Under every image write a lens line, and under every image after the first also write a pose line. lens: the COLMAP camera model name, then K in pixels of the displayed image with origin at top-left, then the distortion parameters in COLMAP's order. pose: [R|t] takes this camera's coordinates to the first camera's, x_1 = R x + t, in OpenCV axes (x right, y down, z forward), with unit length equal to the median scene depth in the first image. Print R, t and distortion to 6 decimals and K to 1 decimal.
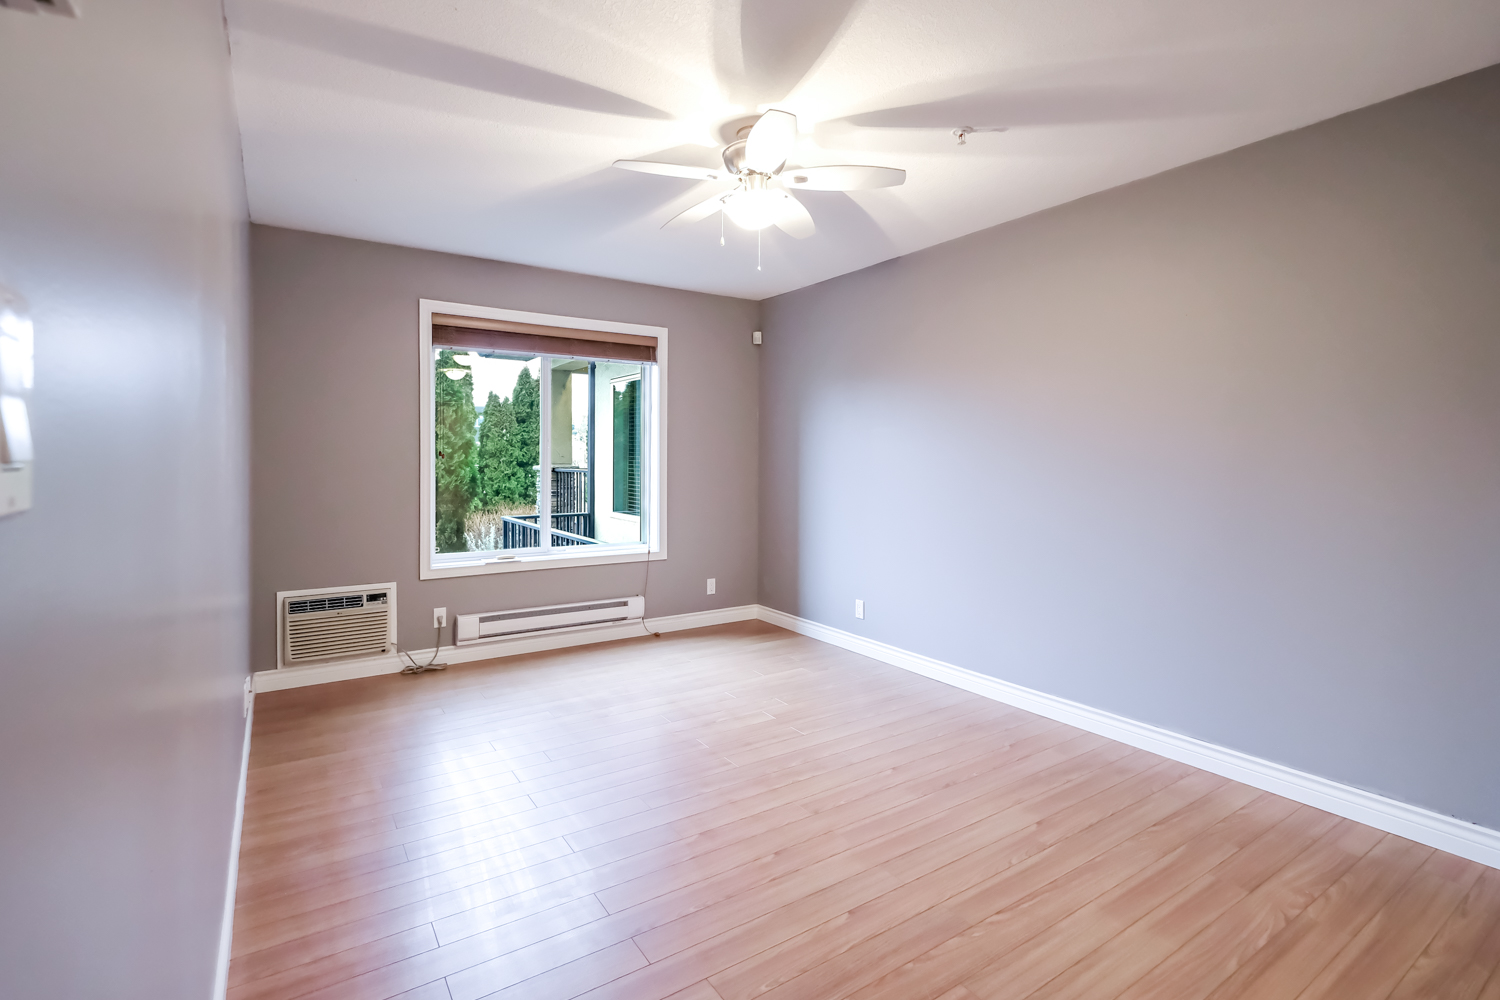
lens RADIAL K [[667.8, 0, 742.7], [0, 667.8, 475.9], [0, 0, 1]] dist [-0.001754, -0.000073]
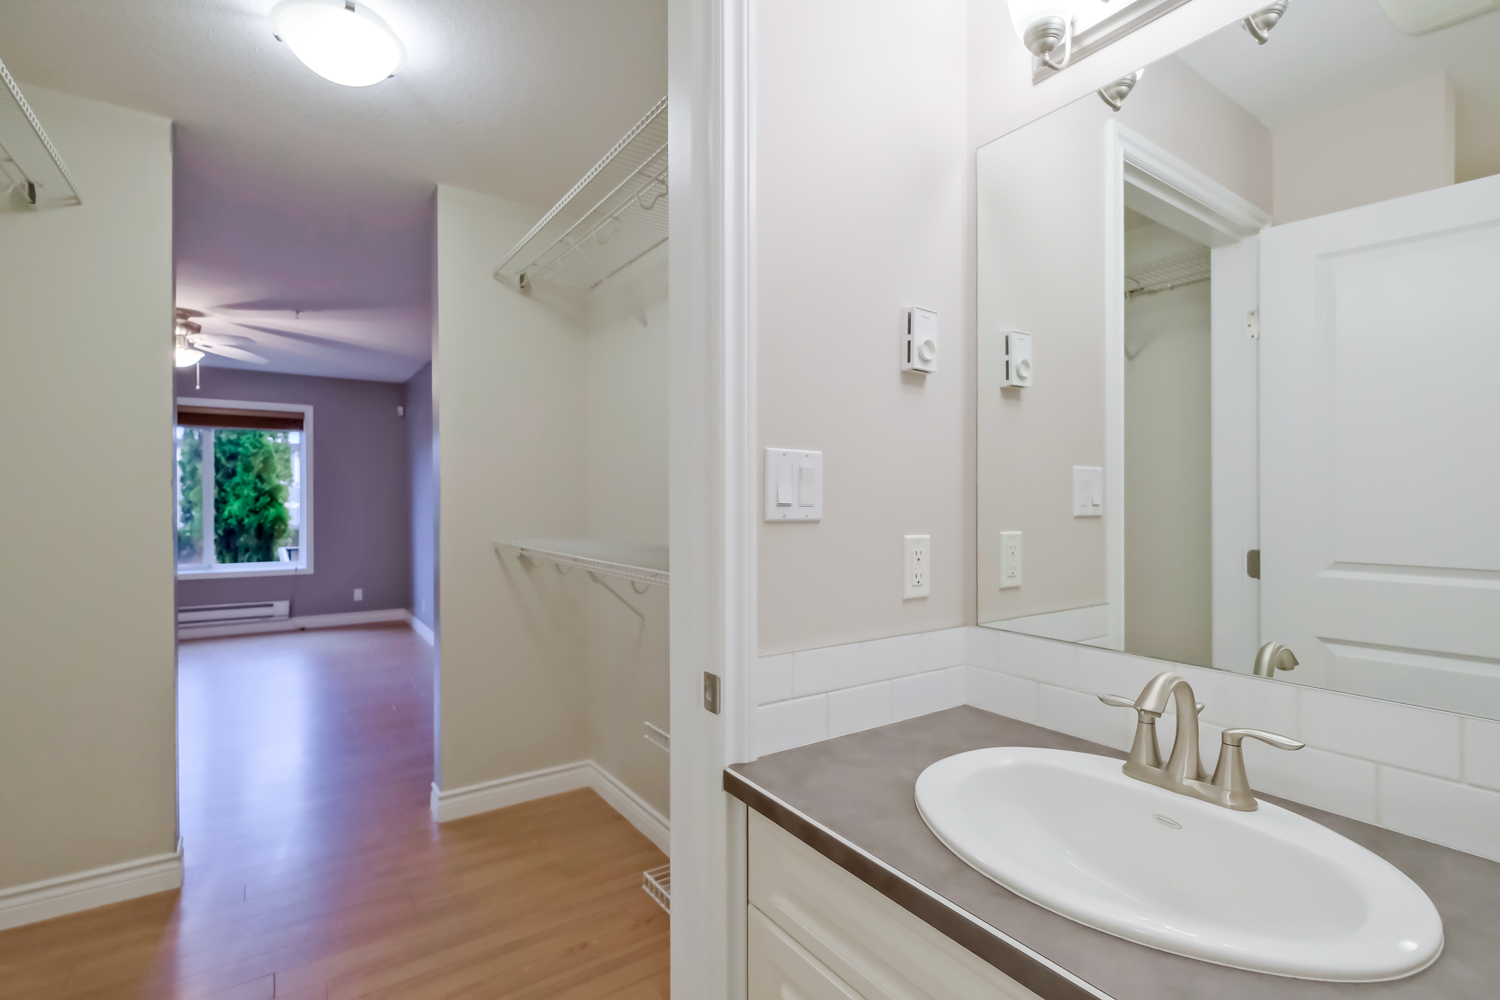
lens RADIAL K [[642.6, 0, 700.3], [0, 642.6, 509.7], [0, 0, 1]] dist [-0.001321, -0.000161]
pose [[0.999681, -0.005698, 0.024624, 0.748422], [0.005935, 0.999937, -0.009553, 0.011506], [-0.024568, 0.009697, 0.999651, -0.392294]]
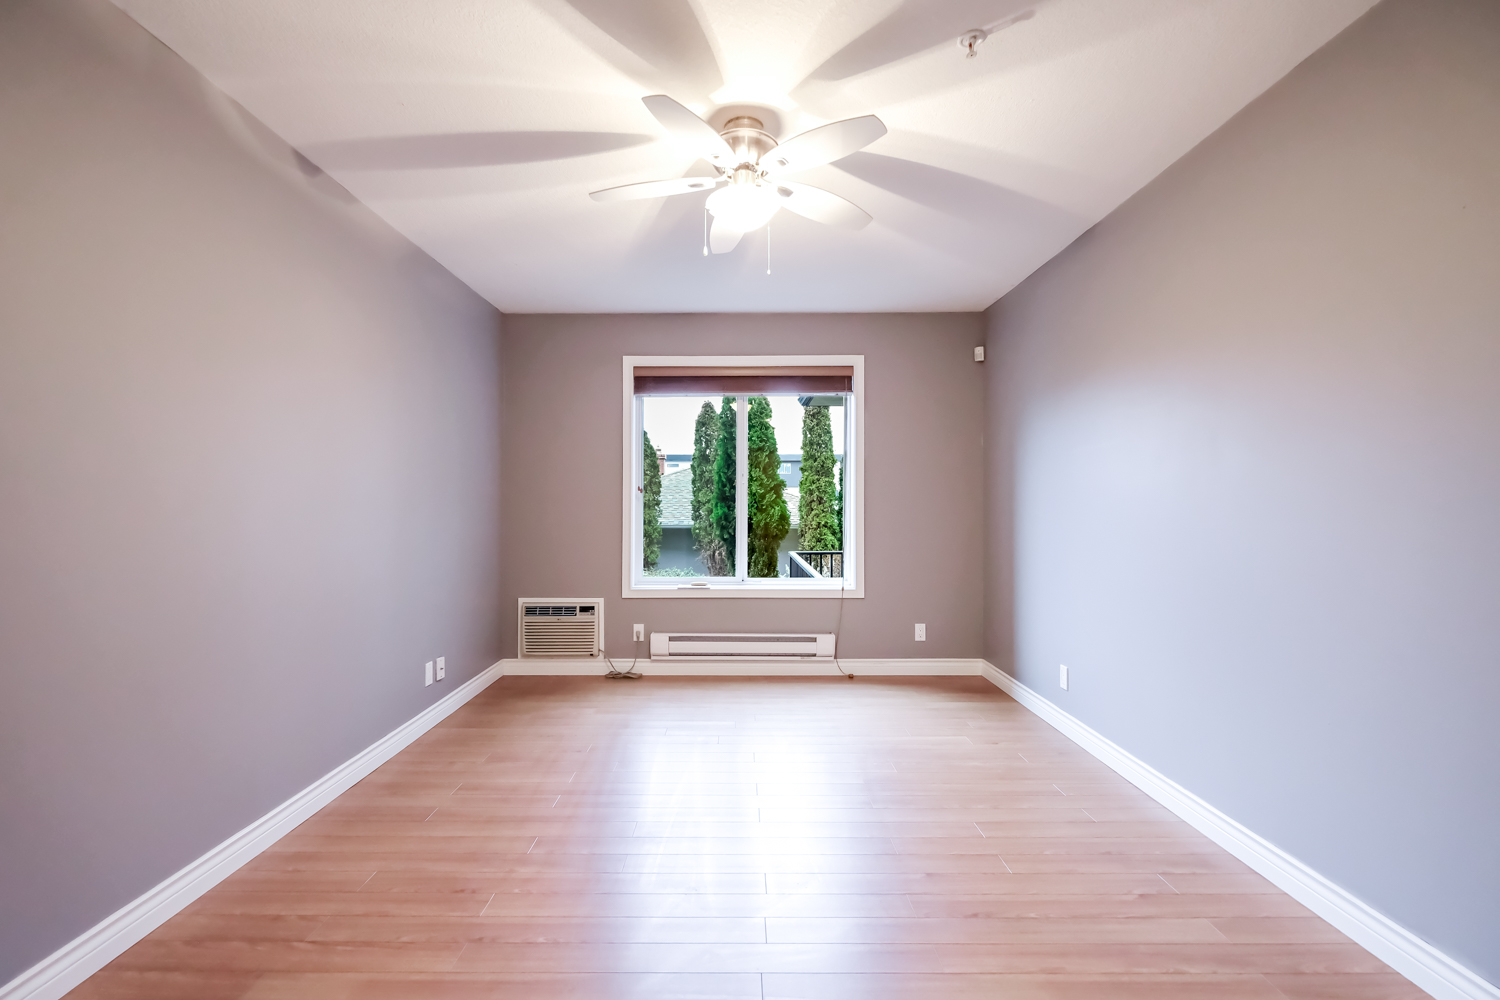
lens RADIAL K [[656.1, 0, 745.0], [0, 656.1, 501.9], [0, 0, 1]] dist [-0.007712, 0.000482]
pose [[0.843259, -0.006300, -0.537471, 0.282137], [-0.007978, 0.999674, -0.024234, 0.014435], [0.537448, 0.024724, 0.842934, 0.140916]]
